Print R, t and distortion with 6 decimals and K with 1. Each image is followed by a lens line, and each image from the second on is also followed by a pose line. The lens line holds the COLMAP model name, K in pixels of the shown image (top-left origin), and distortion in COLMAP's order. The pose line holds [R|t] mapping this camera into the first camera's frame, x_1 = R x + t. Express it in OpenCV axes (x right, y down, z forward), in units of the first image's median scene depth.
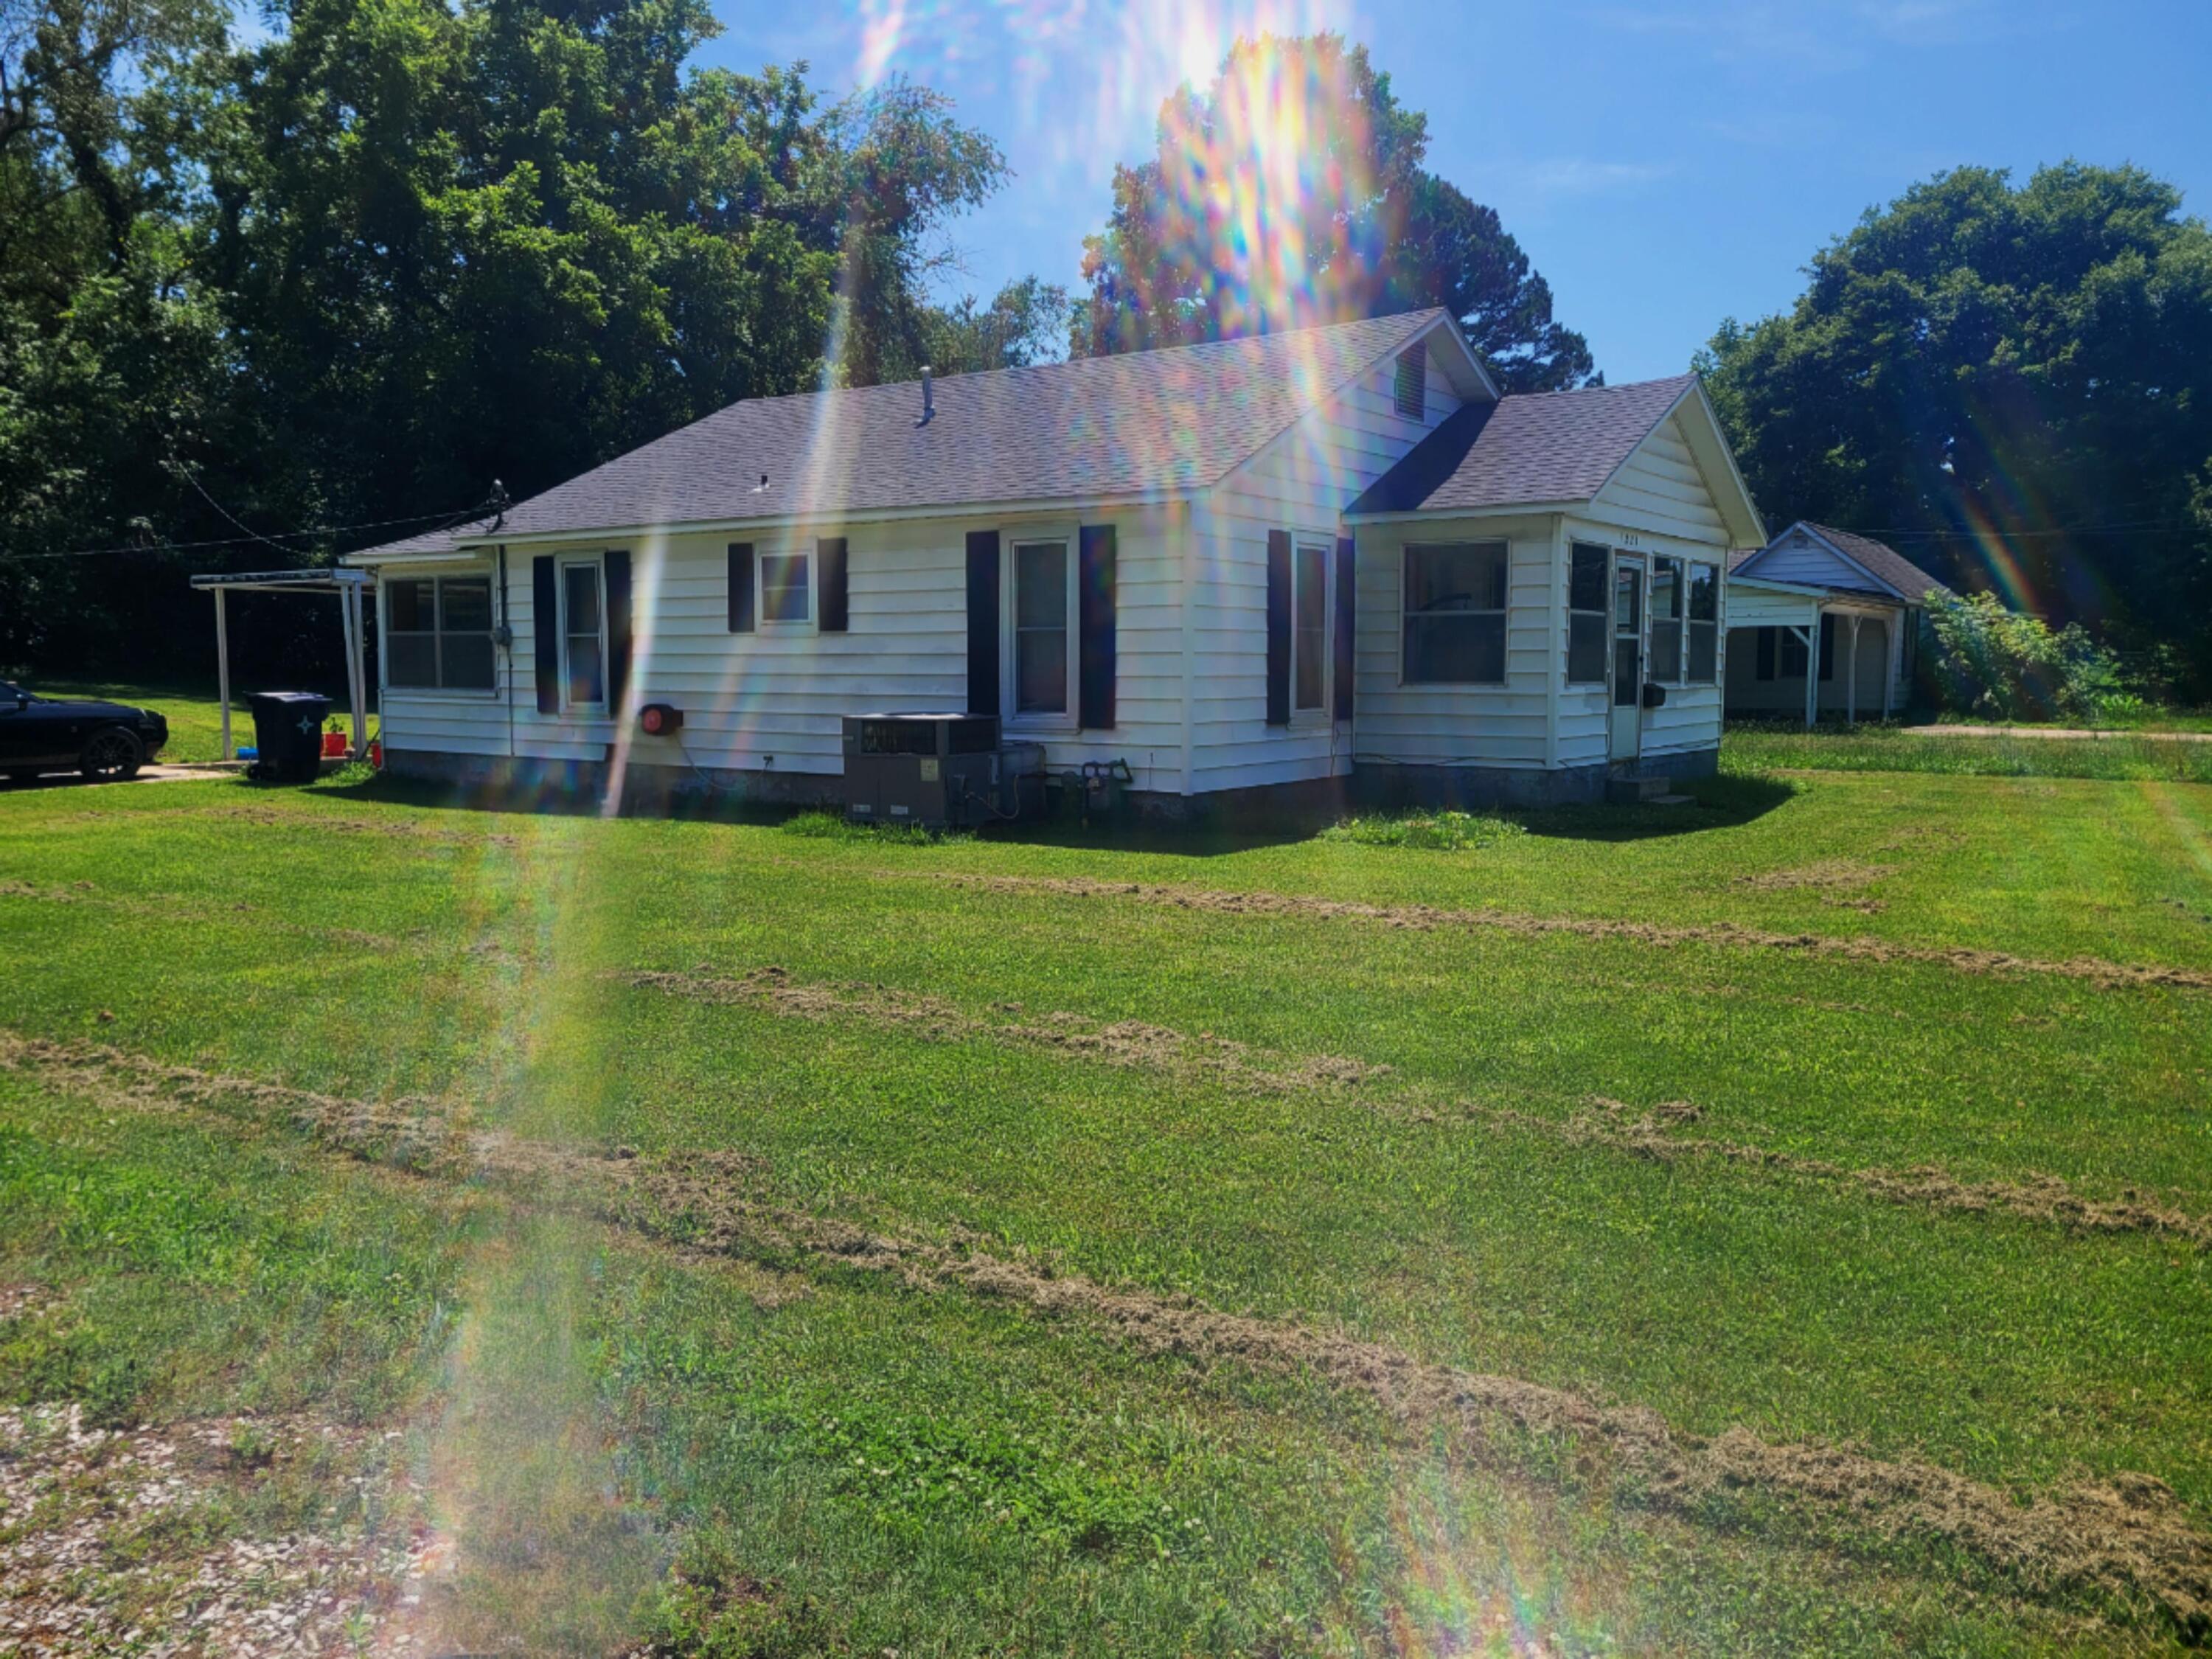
lens RADIAL K [[1658.9, 0, 1102.1], [0, 1658.9, 828.3], [0, 0, 1]] dist [0.053757, -0.036766]
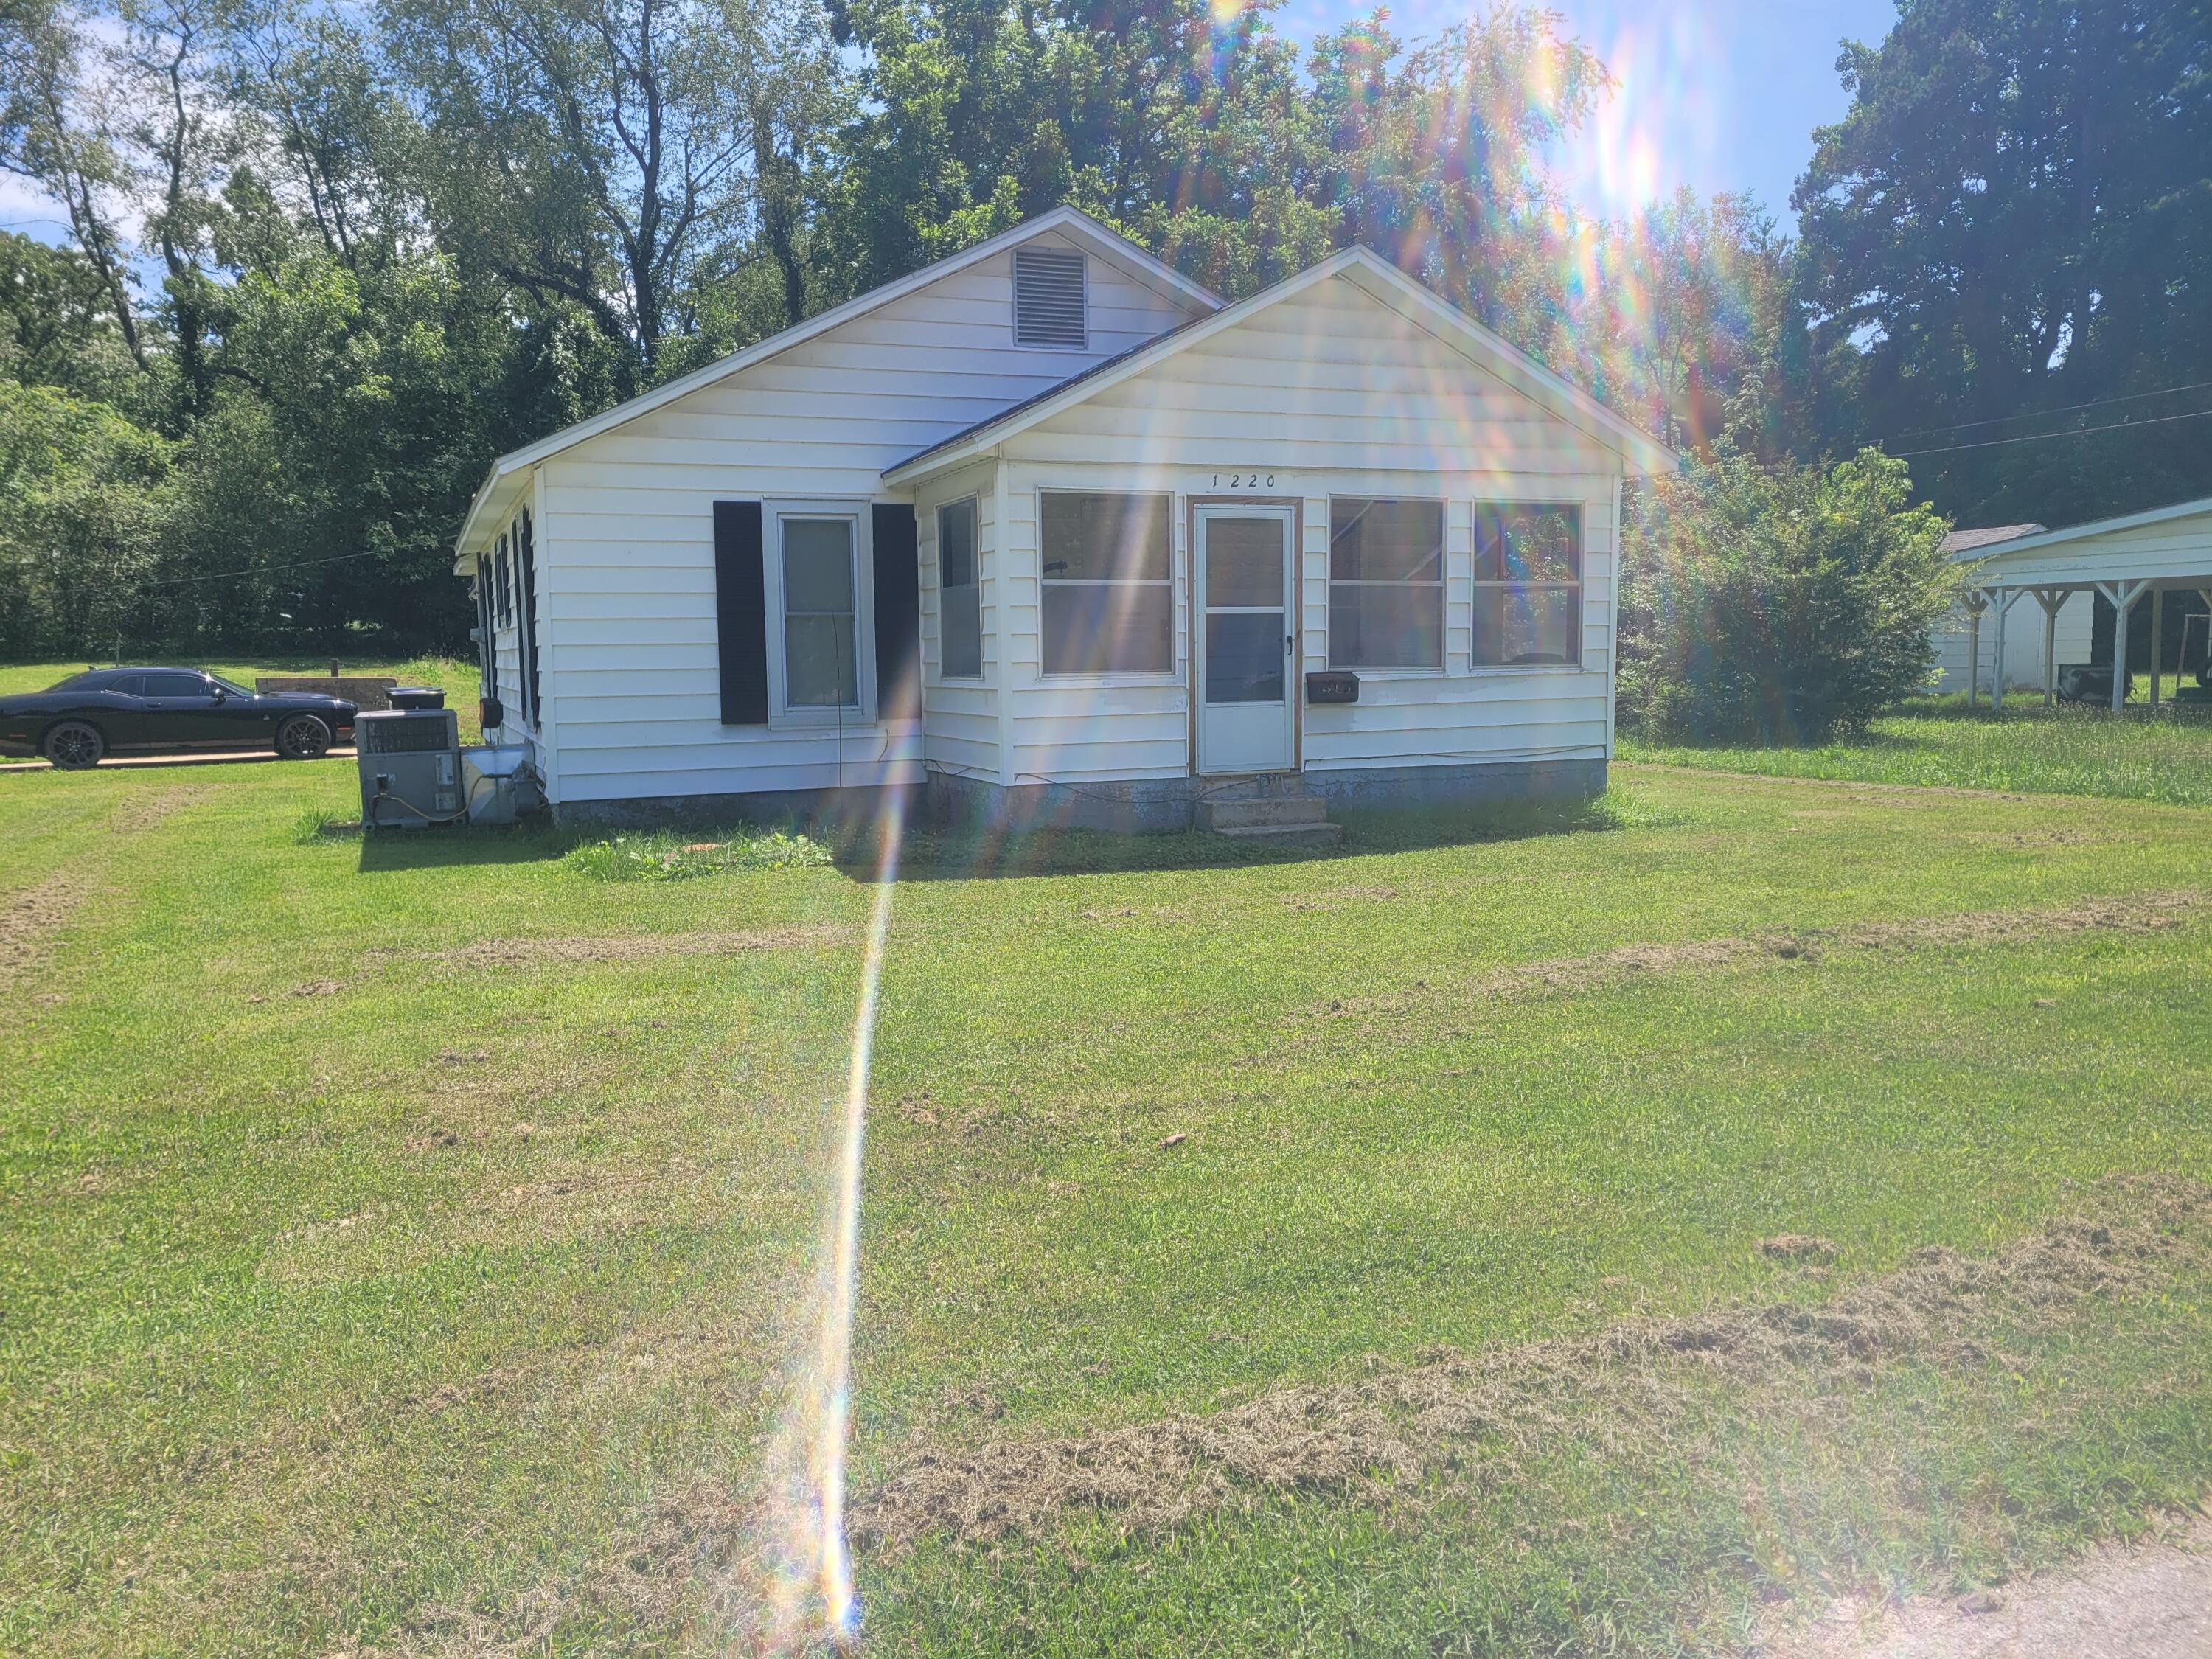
lens RADIAL K [[1658.9, 0, 1107.2], [0, 1658.9, 829.3], [0, 0, 1]] dist [0.053757, -0.036766]
pose [[0.840569, 0.041773, -0.540092, 0.564532], [-0.033921, 0.999125, 0.024484, -0.026650], [0.540642, -0.002260, 0.841250, 0.278400]]
